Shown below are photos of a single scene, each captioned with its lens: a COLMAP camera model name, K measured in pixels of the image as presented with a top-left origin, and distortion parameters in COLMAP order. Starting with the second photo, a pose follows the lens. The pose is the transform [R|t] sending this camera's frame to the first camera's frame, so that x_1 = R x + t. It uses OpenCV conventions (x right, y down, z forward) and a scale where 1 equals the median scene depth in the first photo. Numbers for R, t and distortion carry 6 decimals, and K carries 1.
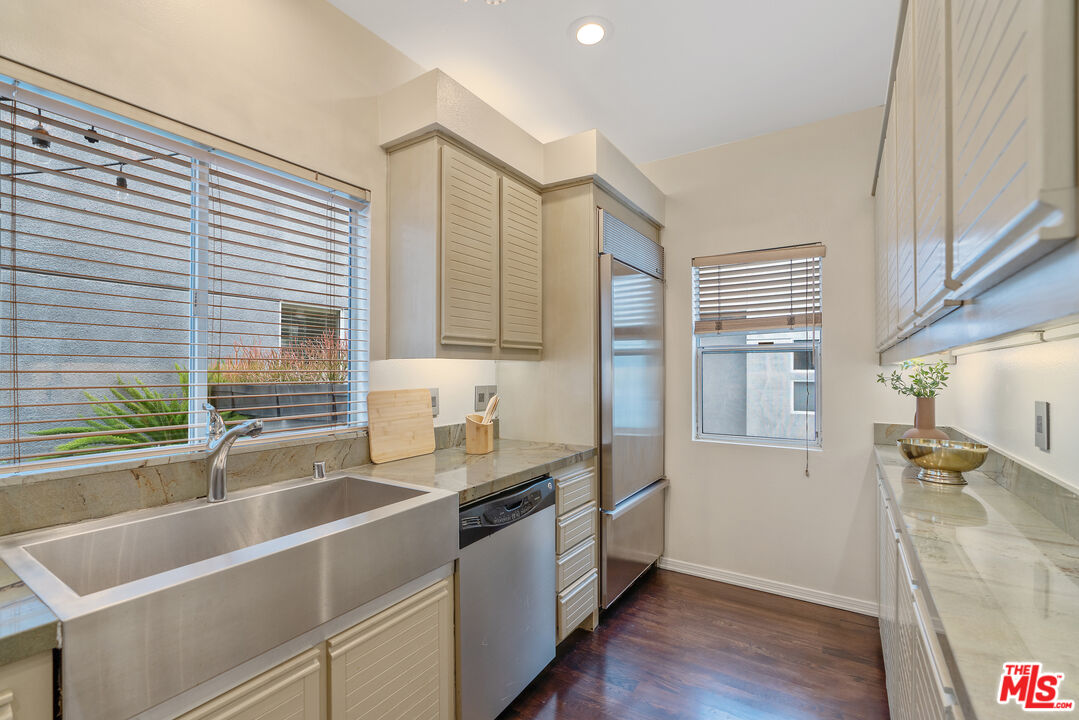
lens RADIAL K [[484.0, 0, 535.1], [0, 484.0, 366.4], [0, 0, 1]] dist [0.001200, 0.000265]
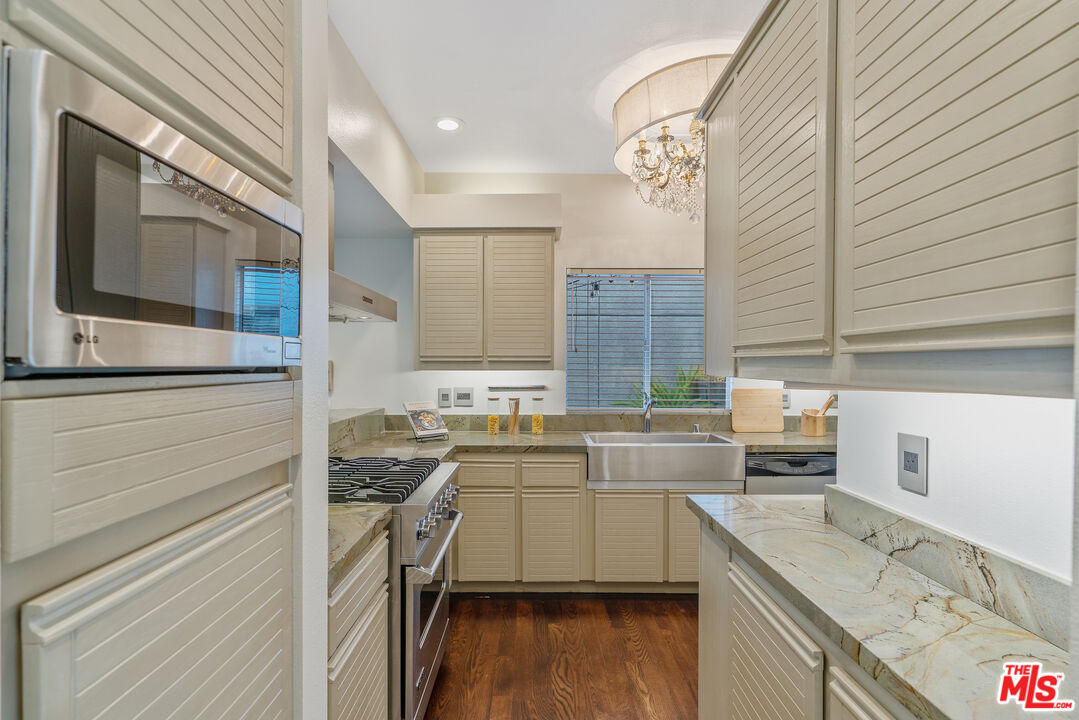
lens RADIAL K [[502.7, 0, 537.1], [0, 502.7, 365.4], [0, 0, 1]] dist [-0.000241, 0.000134]
pose [[0.545860, 0.003769, -0.837868, 0.729220], [0.003911, 0.999968, 0.007046, -0.044359], [0.837867, -0.007123, 0.545828, -0.511823]]
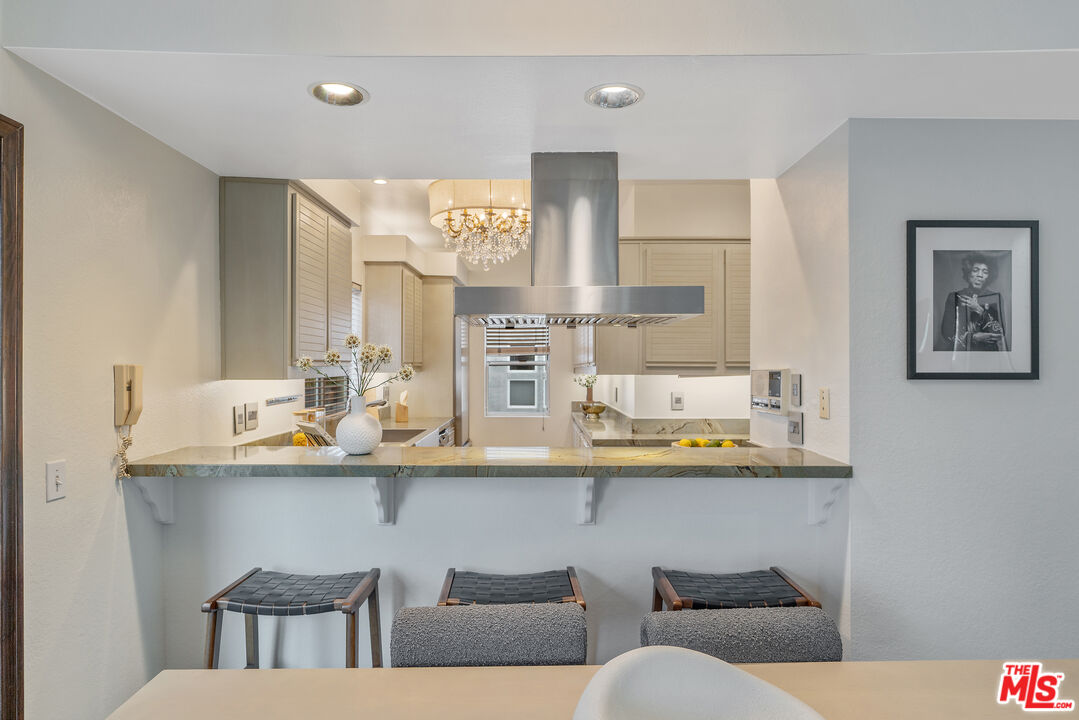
lens RADIAL K [[617.0, 0, 539.5], [0, 617.0, 360.0], [0, 0, 1]] dist [0.002632, 0.000814]
pose [[0.839810, 0.007750, 0.542825, -0.997287], [-0.006597, 0.999970, -0.004071, -0.056991], [-0.542841, -0.000162, 0.839836, -1.340100]]
